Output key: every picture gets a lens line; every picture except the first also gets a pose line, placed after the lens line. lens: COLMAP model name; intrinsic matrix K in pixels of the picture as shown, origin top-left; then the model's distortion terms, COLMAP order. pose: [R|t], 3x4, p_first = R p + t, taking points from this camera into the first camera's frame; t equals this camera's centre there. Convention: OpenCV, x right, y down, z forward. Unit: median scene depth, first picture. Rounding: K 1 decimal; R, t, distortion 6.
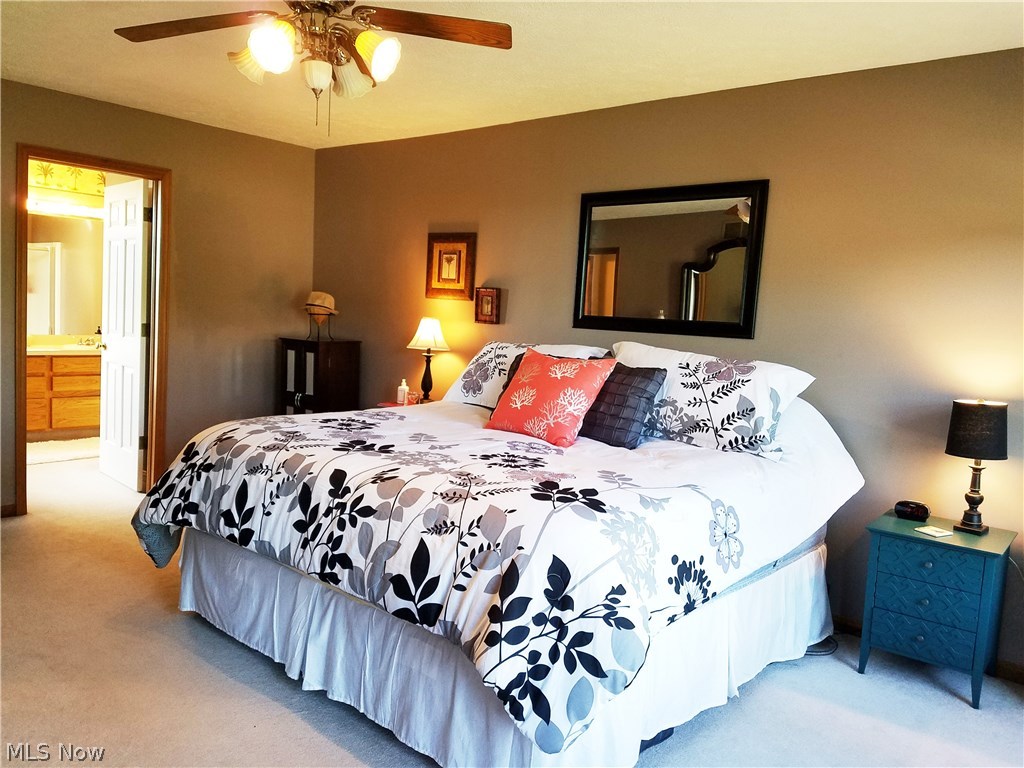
lens RADIAL K [[786.5, 0, 493.1], [0, 786.5, 385.0], [0, 0, 1]] dist [0.237479, -0.413639]
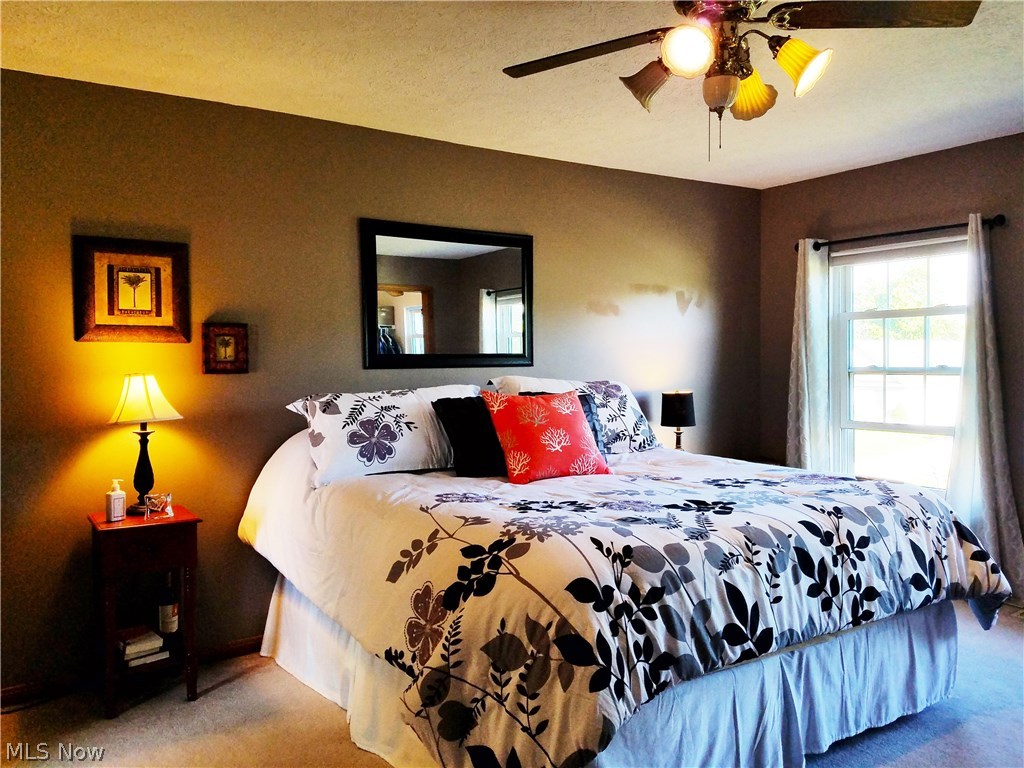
lens RADIAL K [[786.5, 0, 493.1], [0, 786.5, 385.0], [0, 0, 1]] dist [0.237479, -0.413639]
pose [[0.247645, -0.090603, 0.964605, -0.964842], [0.114447, 0.991383, 0.063736, -0.128388], [-0.962067, 0.094613, 0.255880, 0.868747]]
